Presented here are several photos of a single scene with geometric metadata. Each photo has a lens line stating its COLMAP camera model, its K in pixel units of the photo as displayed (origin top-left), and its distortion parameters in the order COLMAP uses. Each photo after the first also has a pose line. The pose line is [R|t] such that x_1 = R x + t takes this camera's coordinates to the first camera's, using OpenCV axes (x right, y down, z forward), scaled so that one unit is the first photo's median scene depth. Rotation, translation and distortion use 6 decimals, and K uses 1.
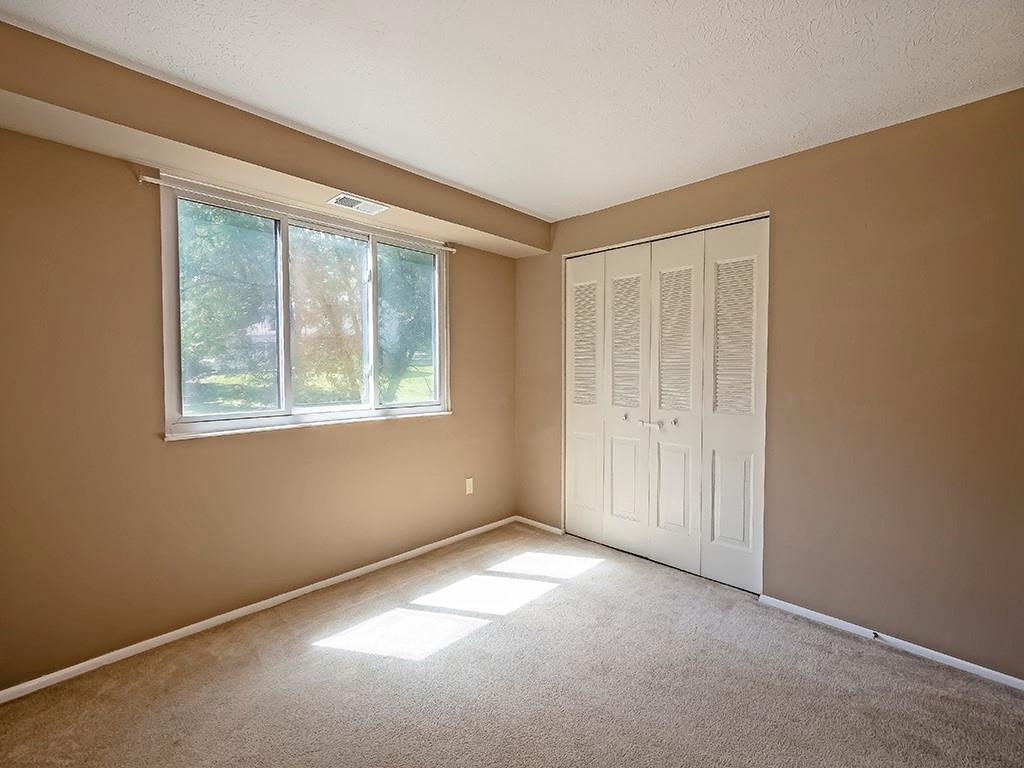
lens RADIAL K [[441.9, 0, 514.1], [0, 441.9, 390.7], [0, 0, 1]] dist [-0.000342, -0.000147]
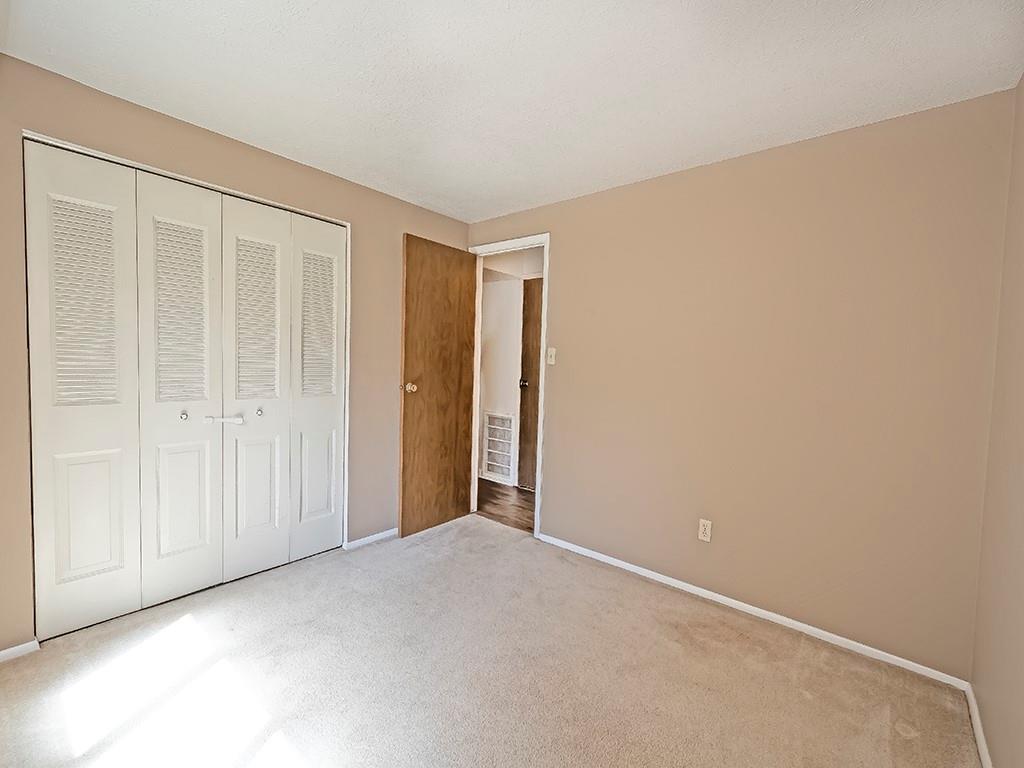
lens RADIAL K [[449.2, 0, 512.0], [0, 449.2, 384.0], [0, 0, 1]] dist [0.000529, -0.000863]
pose [[-0.068788, -0.057206, 0.995990, -0.560252], [0.015094, 0.998181, 0.058374, -0.029697], [-0.997517, 0.019049, -0.067800, 0.530127]]
